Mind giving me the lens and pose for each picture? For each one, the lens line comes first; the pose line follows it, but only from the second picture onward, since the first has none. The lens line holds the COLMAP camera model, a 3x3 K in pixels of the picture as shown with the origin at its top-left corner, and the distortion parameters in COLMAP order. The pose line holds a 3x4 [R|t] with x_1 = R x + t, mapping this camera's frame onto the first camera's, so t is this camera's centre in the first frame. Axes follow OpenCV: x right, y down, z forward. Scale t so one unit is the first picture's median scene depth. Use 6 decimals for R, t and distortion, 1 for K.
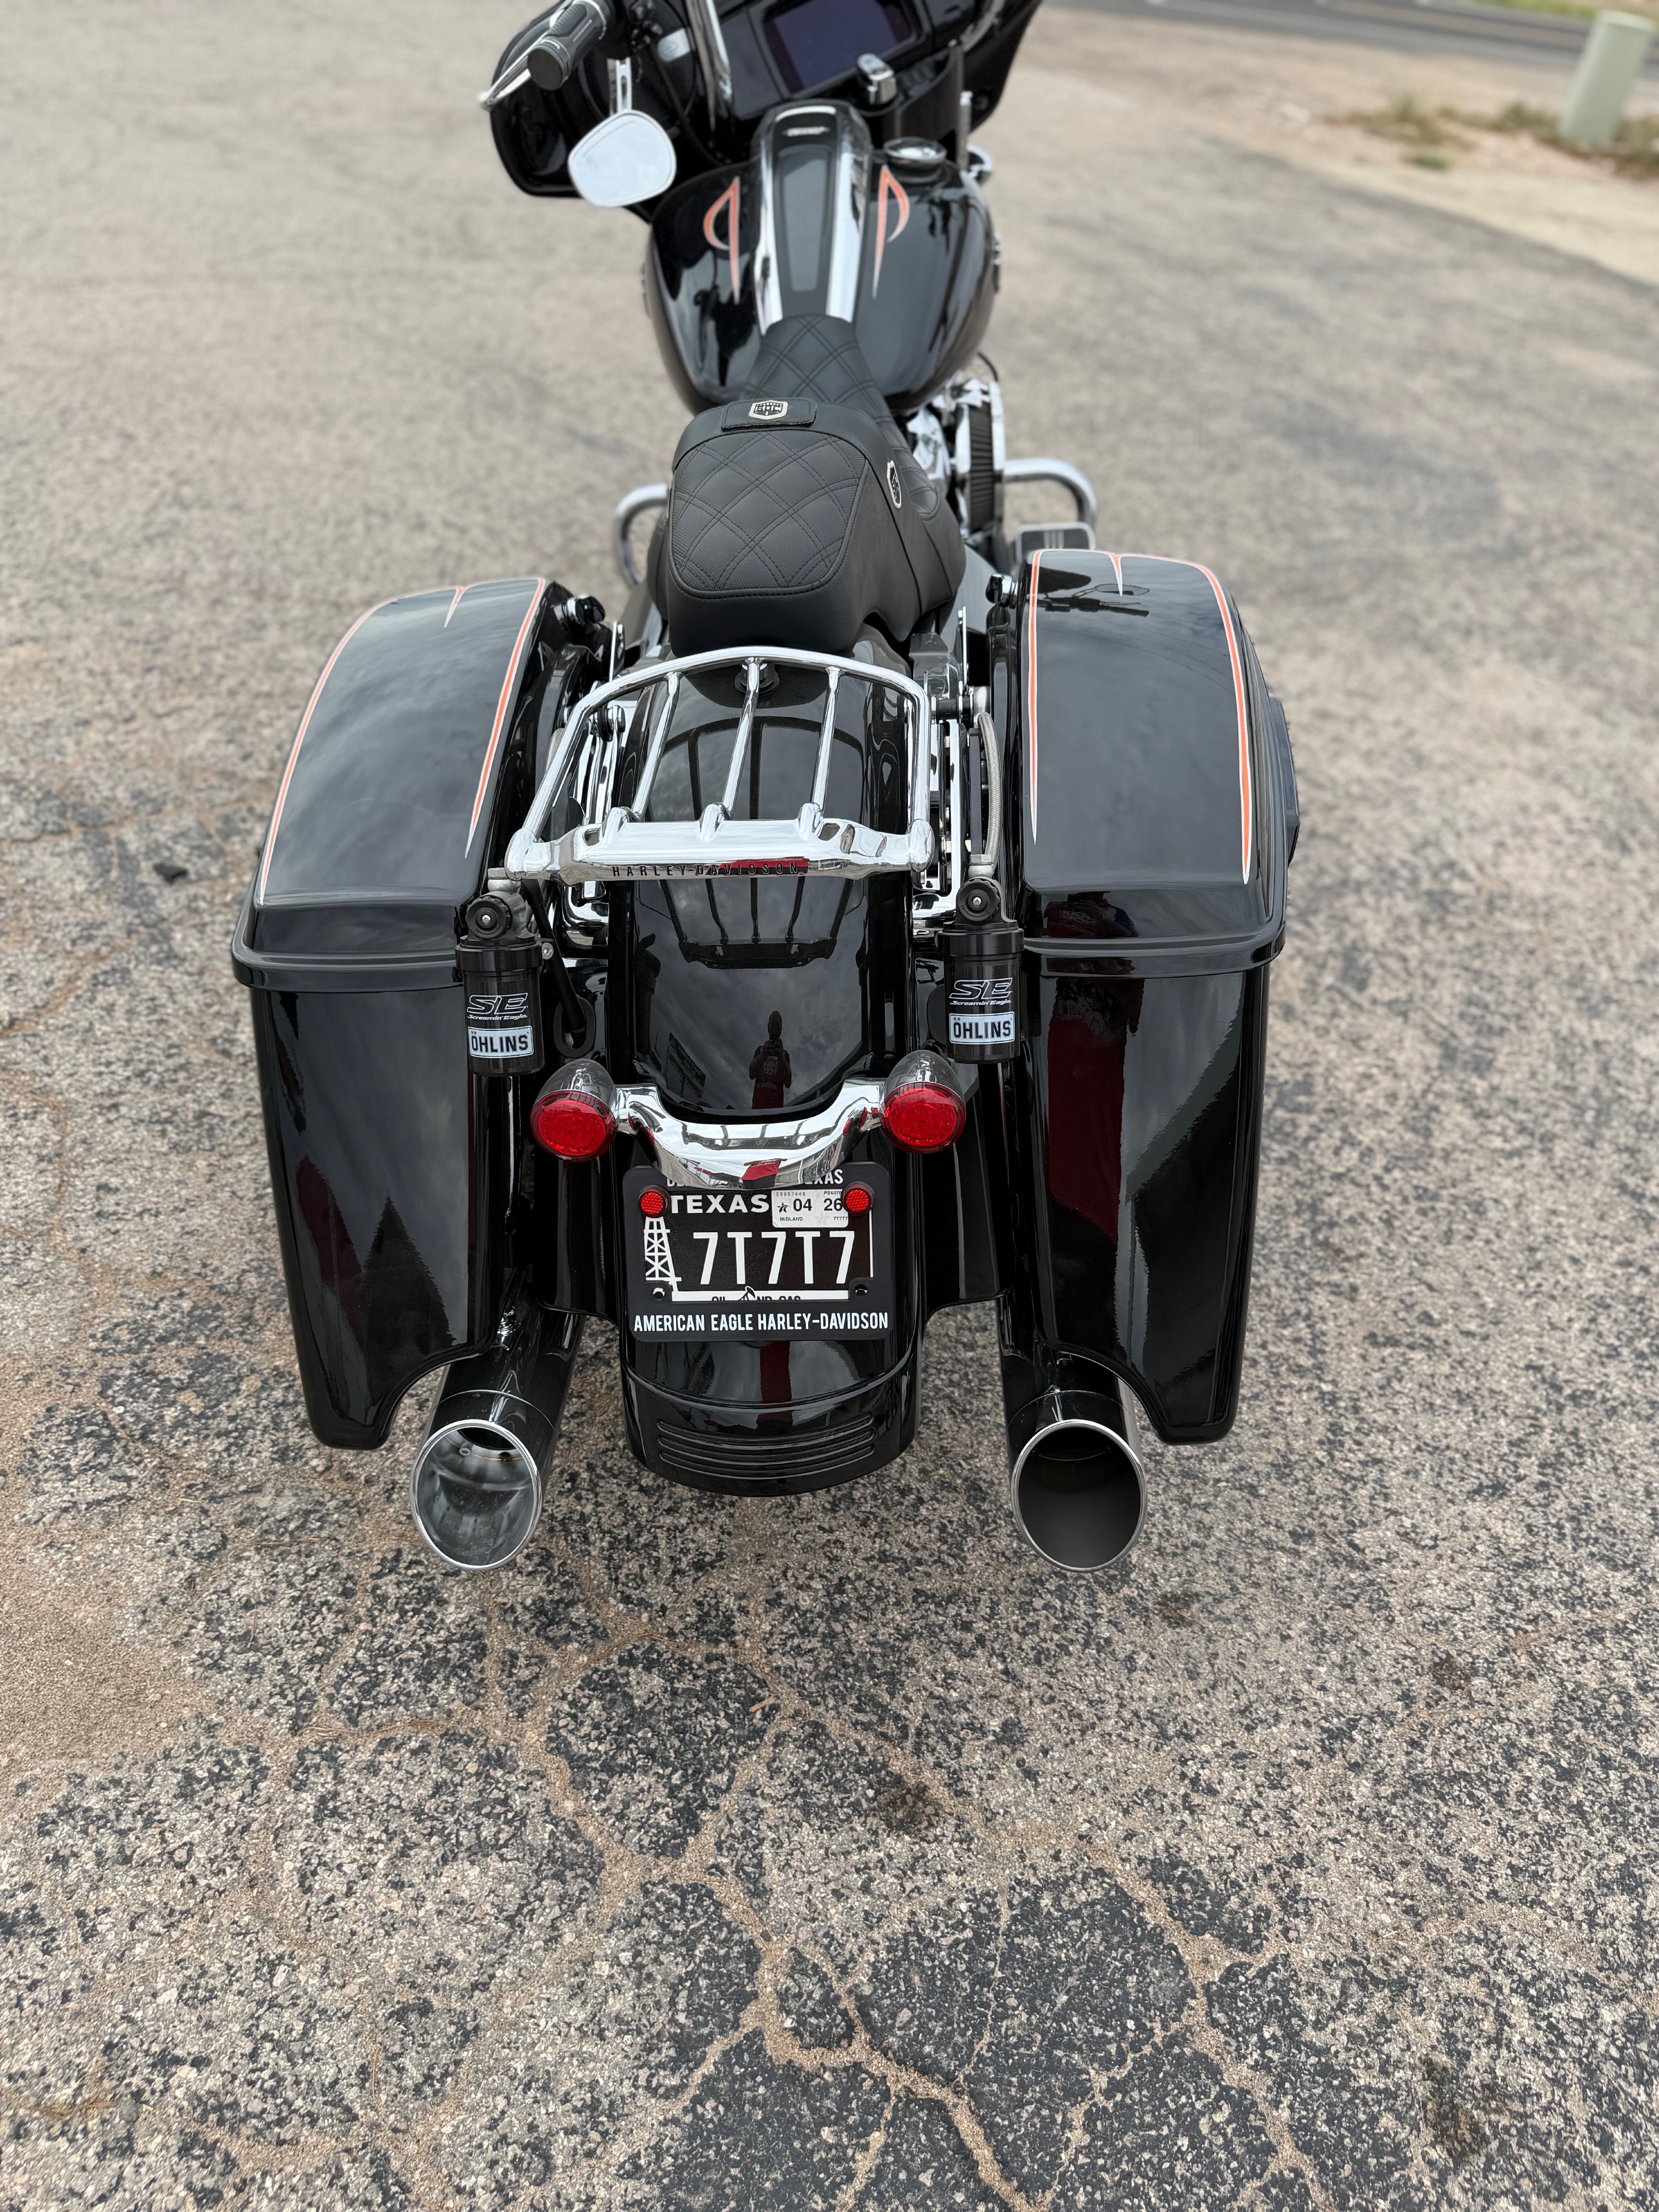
lens RADIAL K [[1631.5, 0, 849.2], [0, 1631.5, 1062.7], [0, 0, 1]] dist [0.017274, -0.021324]
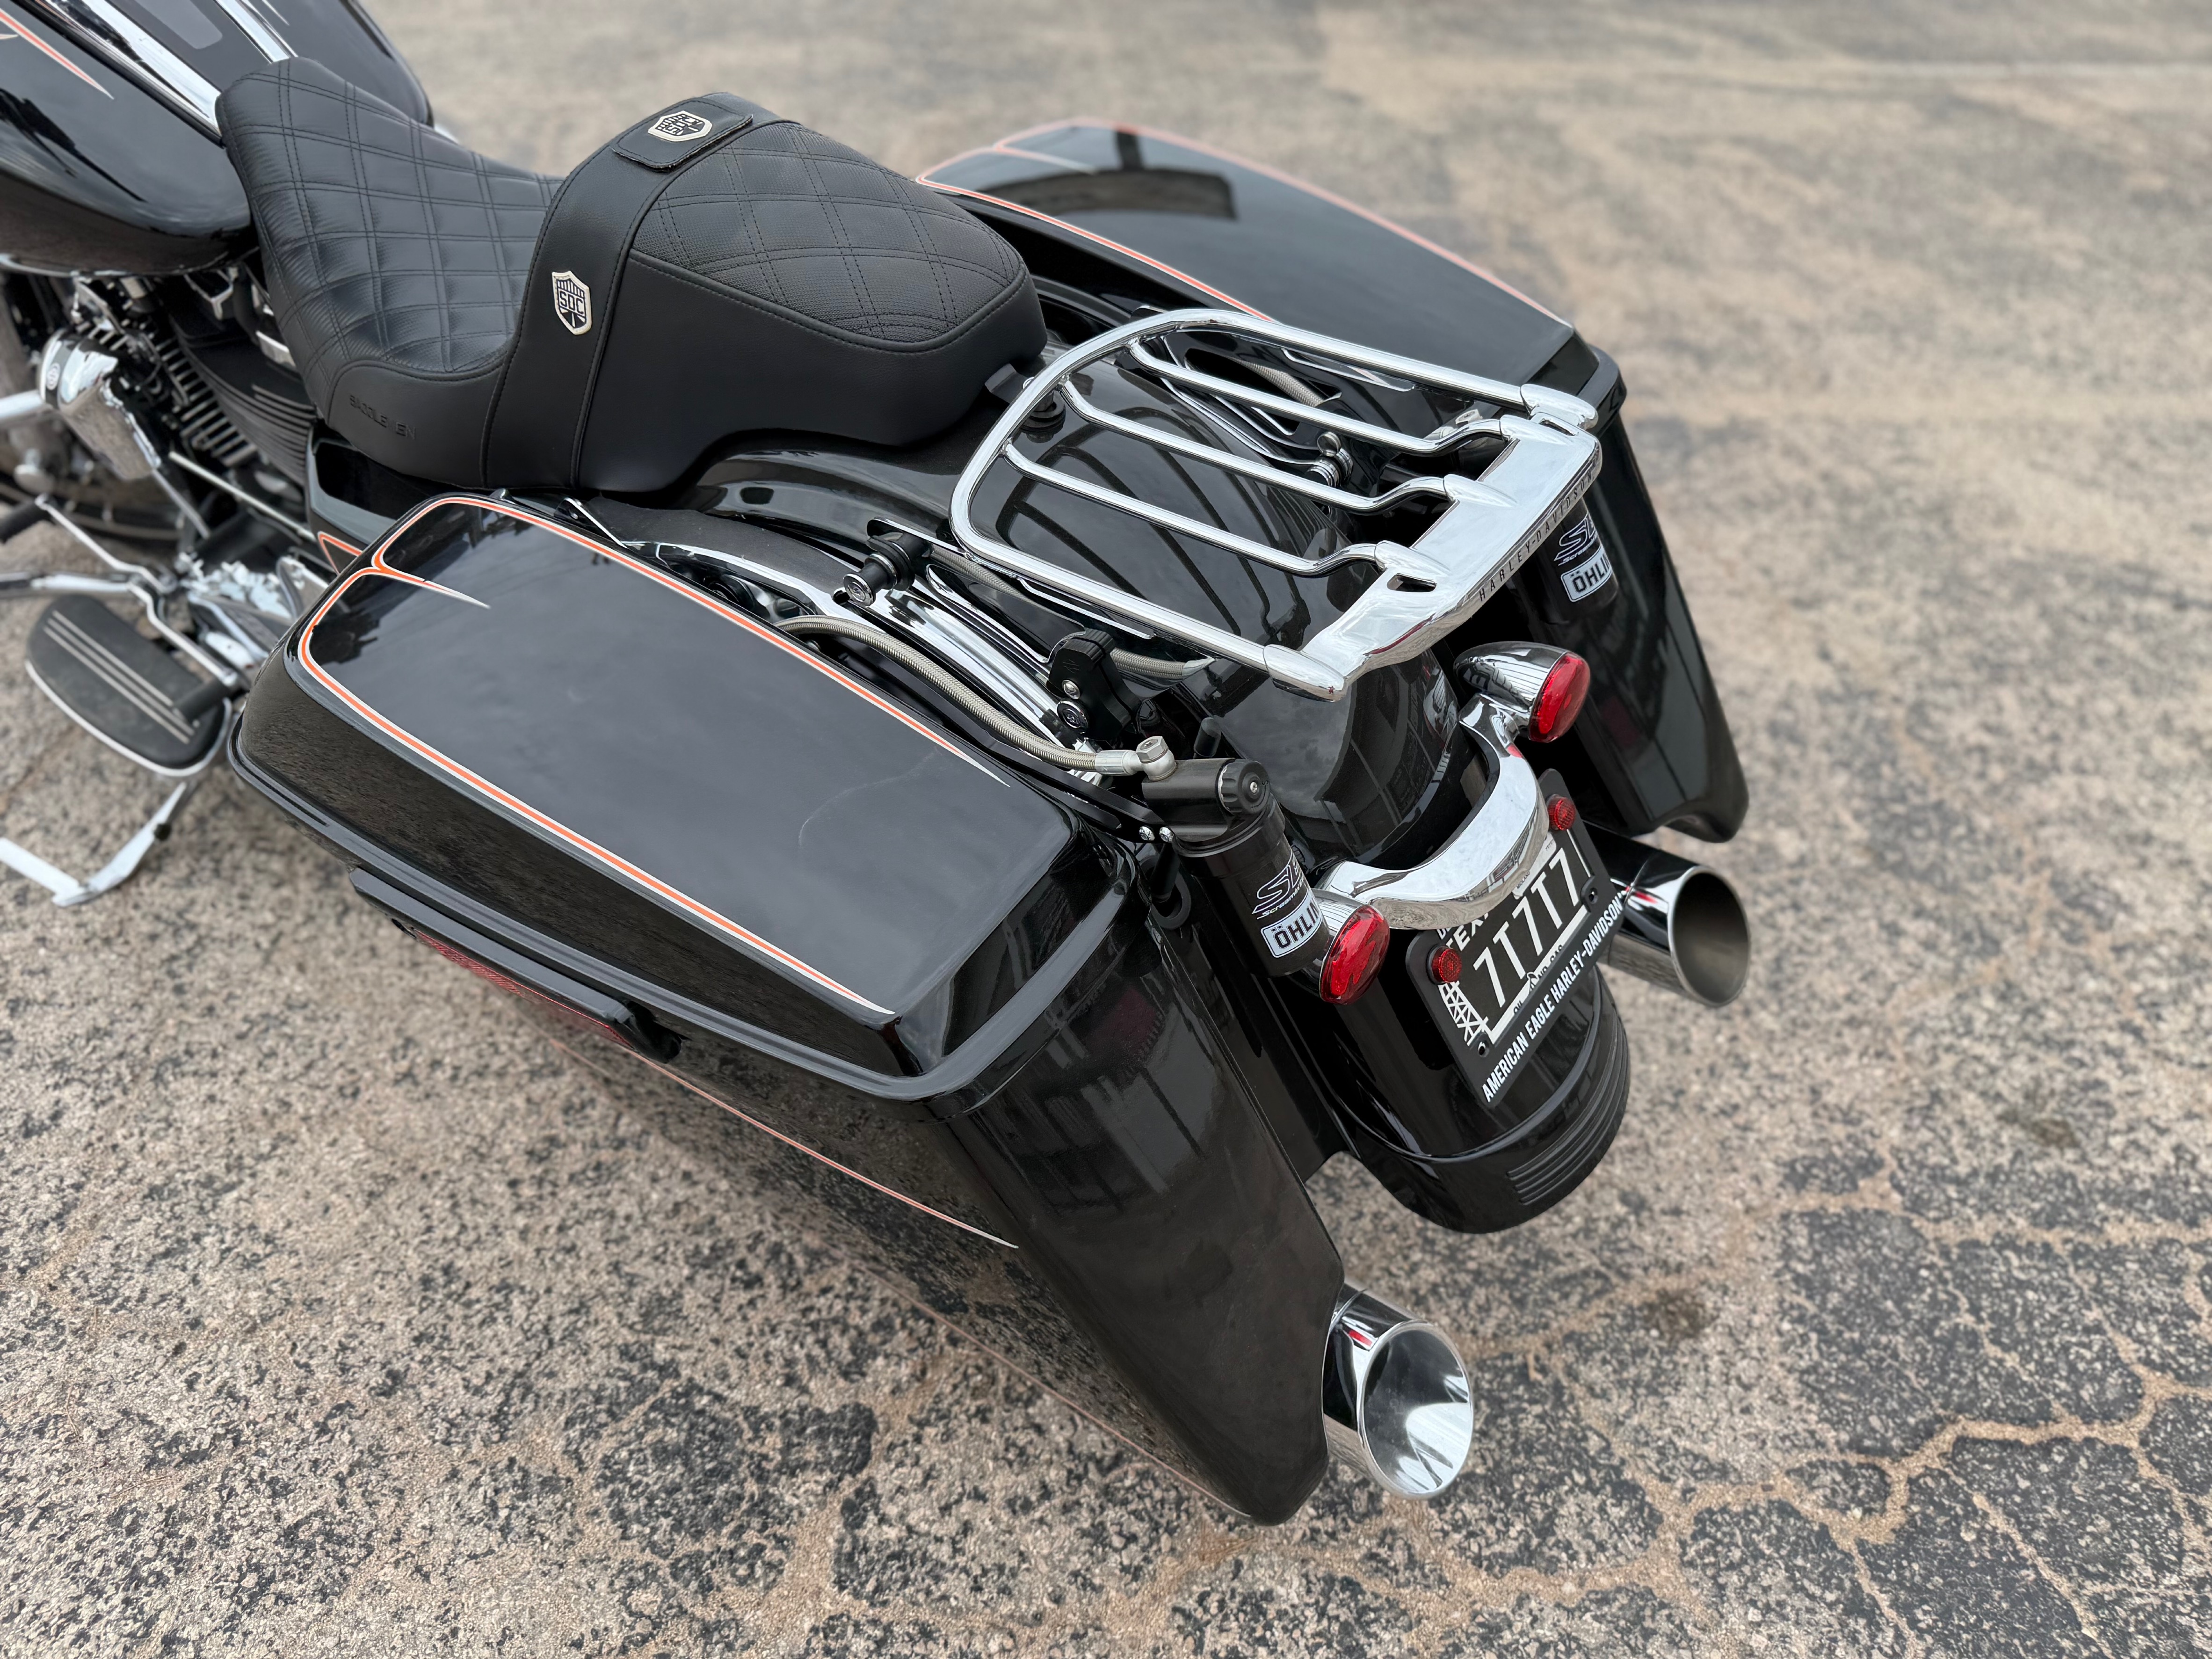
lens RADIAL K [[1631.5, 0, 1096.3], [0, 1631.5, 825.6], [0, 0, 1]] dist [0.017274, -0.021324]
pose [[0.581267, -0.597380, 0.552509, -0.616502], [0.553591, 0.787960, 0.269547, -0.283134], [-0.596377, 0.149185, 0.788720, 0.417404]]
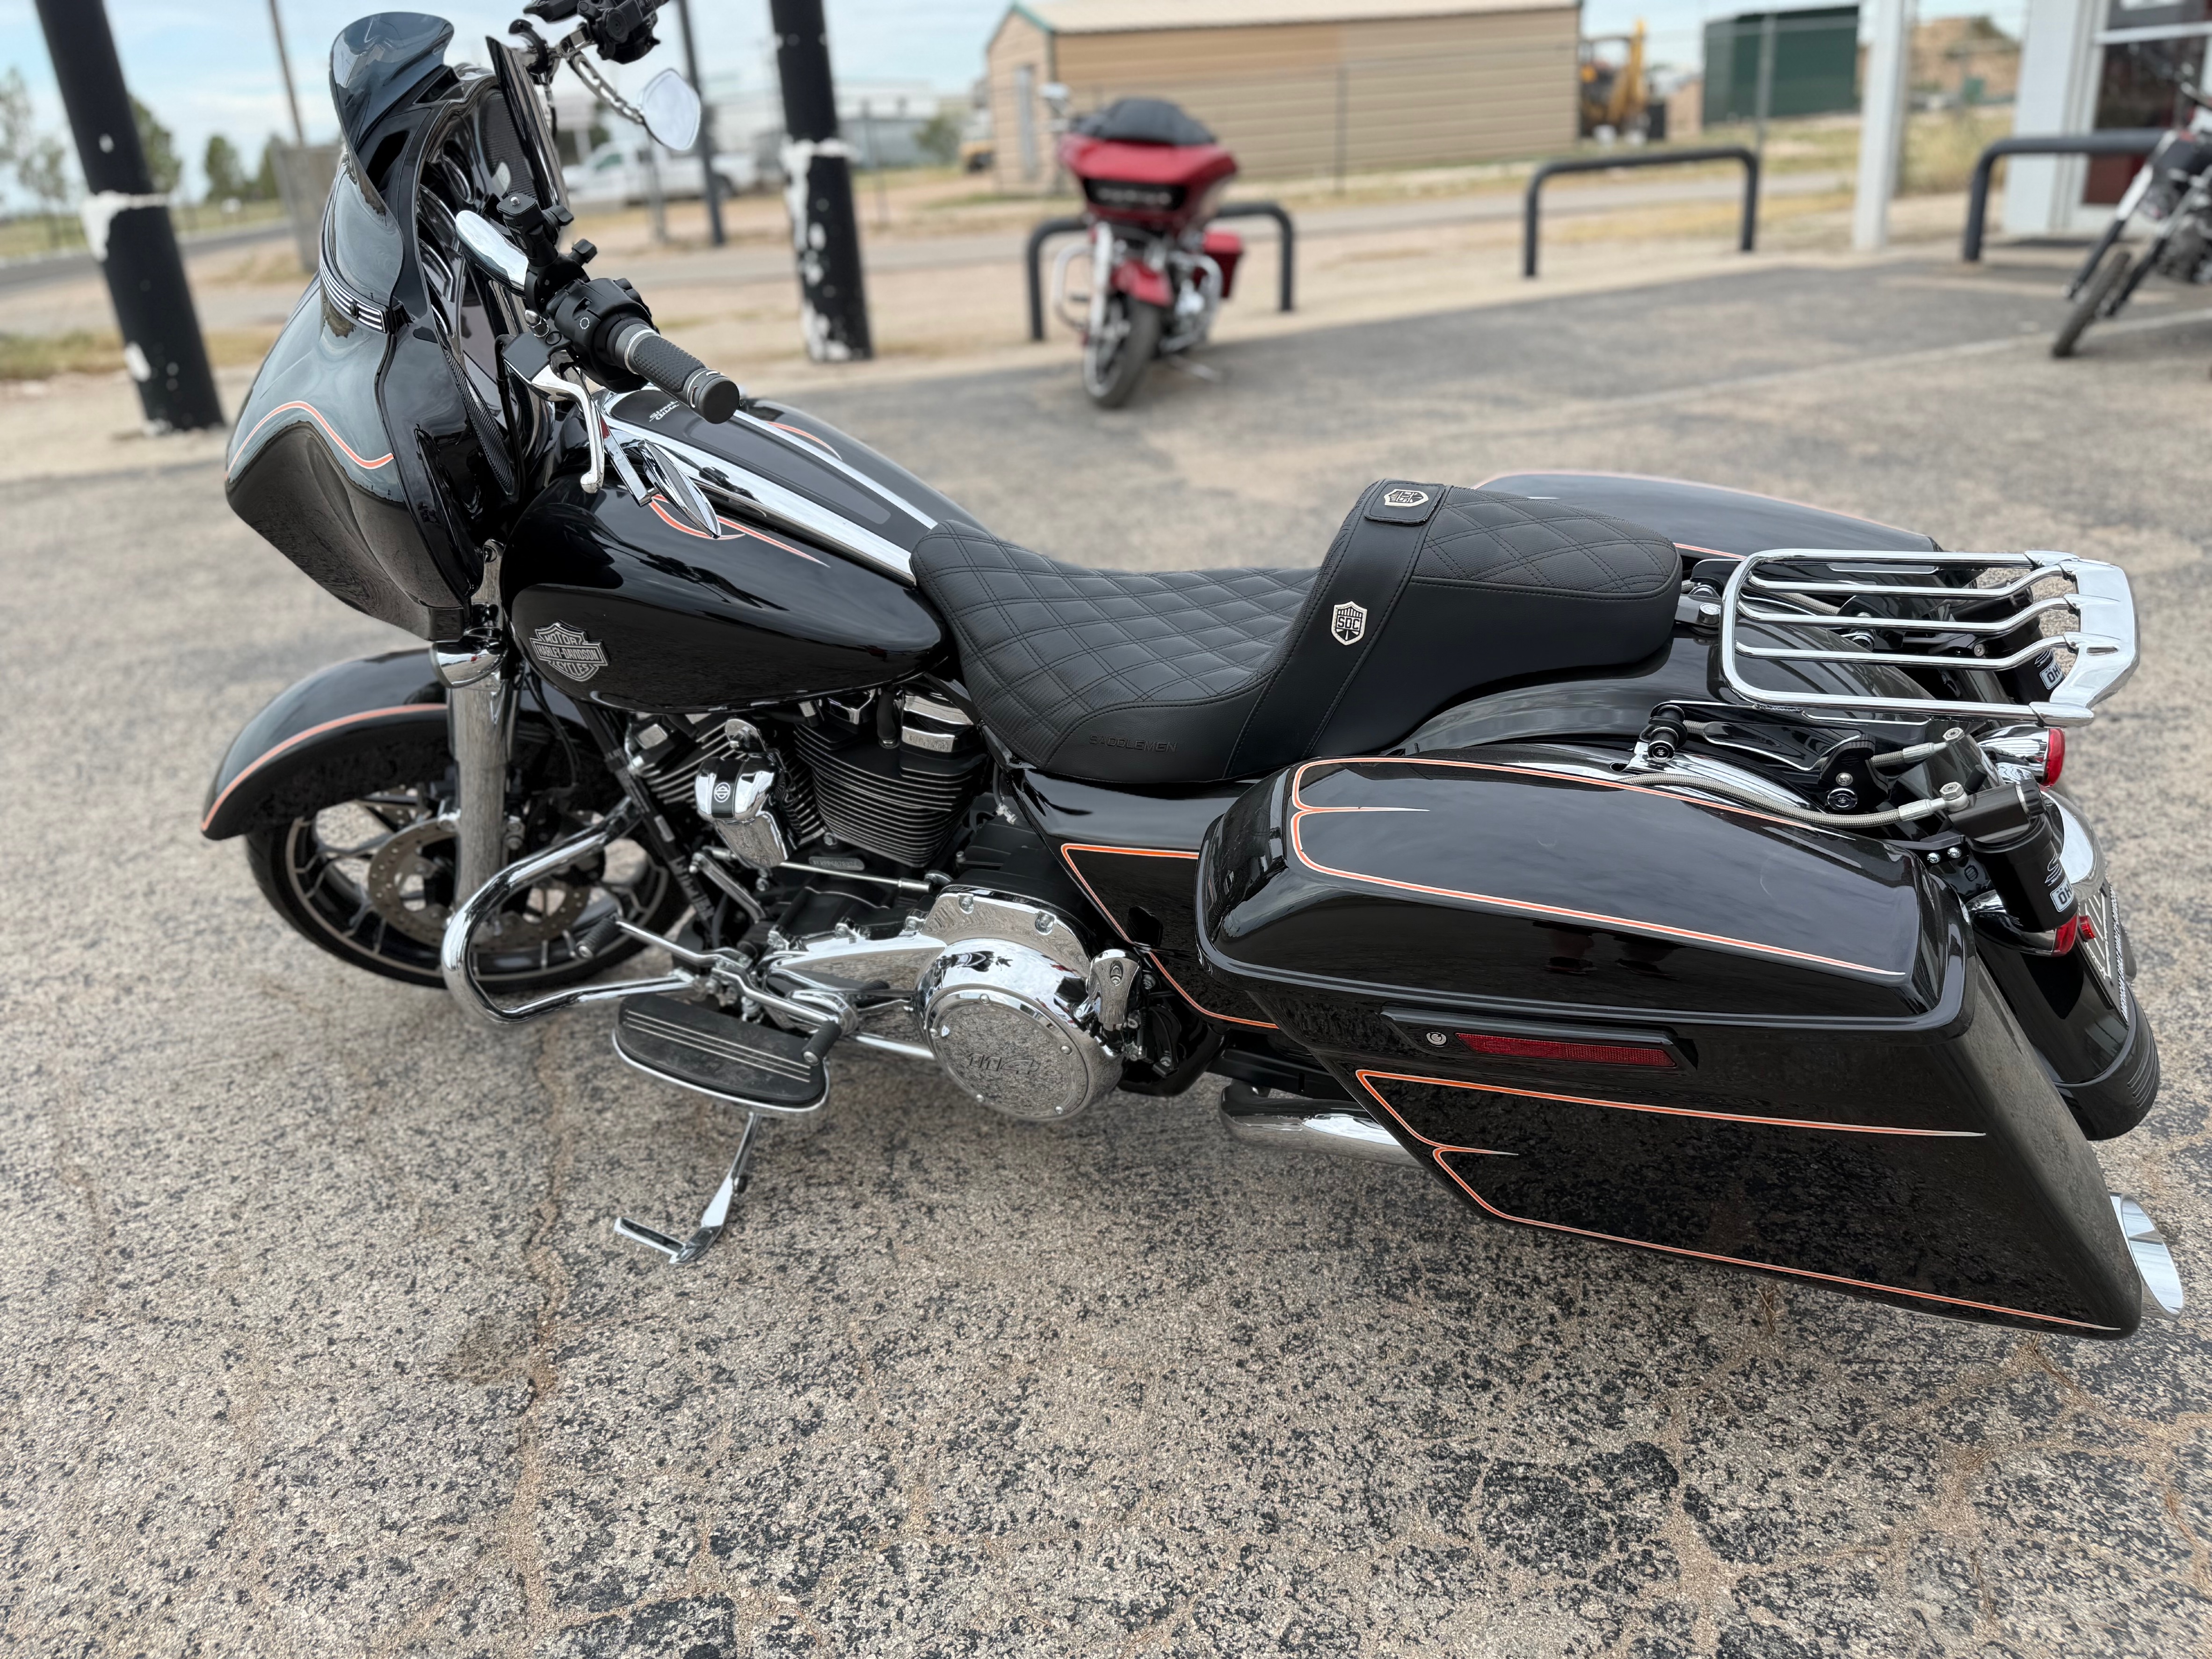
lens RADIAL K [[1631.5, 0, 1100.9], [0, 1631.5, 791.8], [0, 0, 1]] dist [0.017274, -0.021324]
pose [[0.361813, -0.525155, 0.770262, -1.234596], [0.675259, 0.717282, 0.171846, -0.672838], [-0.642741, 0.457950, 0.614138, 0.638511]]
